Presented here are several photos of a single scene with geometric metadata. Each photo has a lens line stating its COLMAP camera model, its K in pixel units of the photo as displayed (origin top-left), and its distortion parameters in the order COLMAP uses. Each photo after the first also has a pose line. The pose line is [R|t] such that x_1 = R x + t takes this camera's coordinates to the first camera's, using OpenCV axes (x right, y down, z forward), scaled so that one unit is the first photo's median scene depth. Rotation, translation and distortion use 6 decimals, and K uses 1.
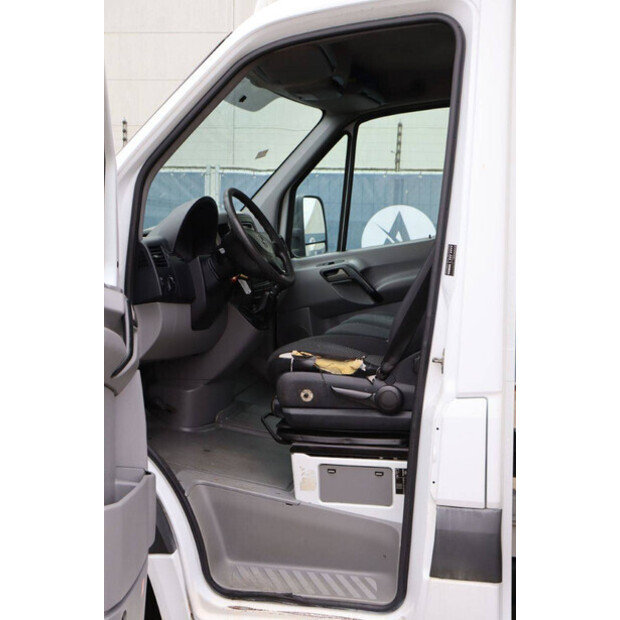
lens RADIAL K [[937.0, 0, 310.3], [0, 937.0, 311.2], [0, 0, 1]] dist [0.012731, 0.000000]
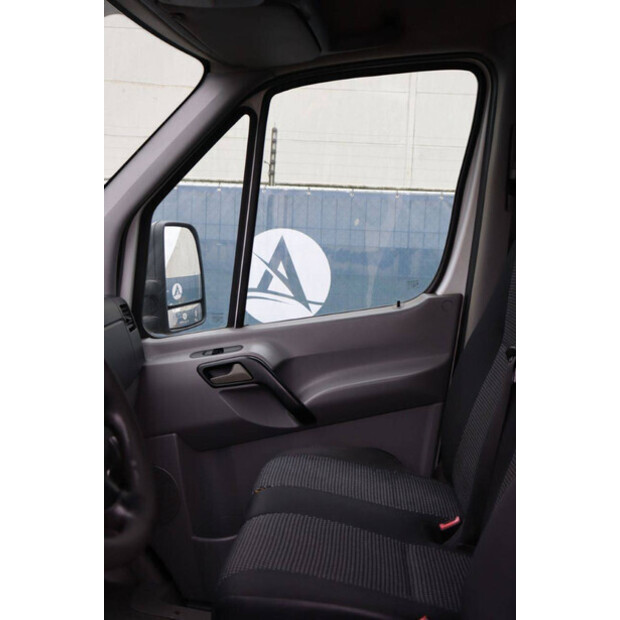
lens RADIAL K [[853.0, 0, 311.0], [0, 853.0, 312.0], [0, 0, 1]] dist [0.072002, 0.000000]
pose [[0.984929, 0.001703, 0.172953, -0.010204], [-0.001462, 0.999998, -0.001521, -0.072465], [-0.172956, 0.001245, 0.984929, 0.498447]]
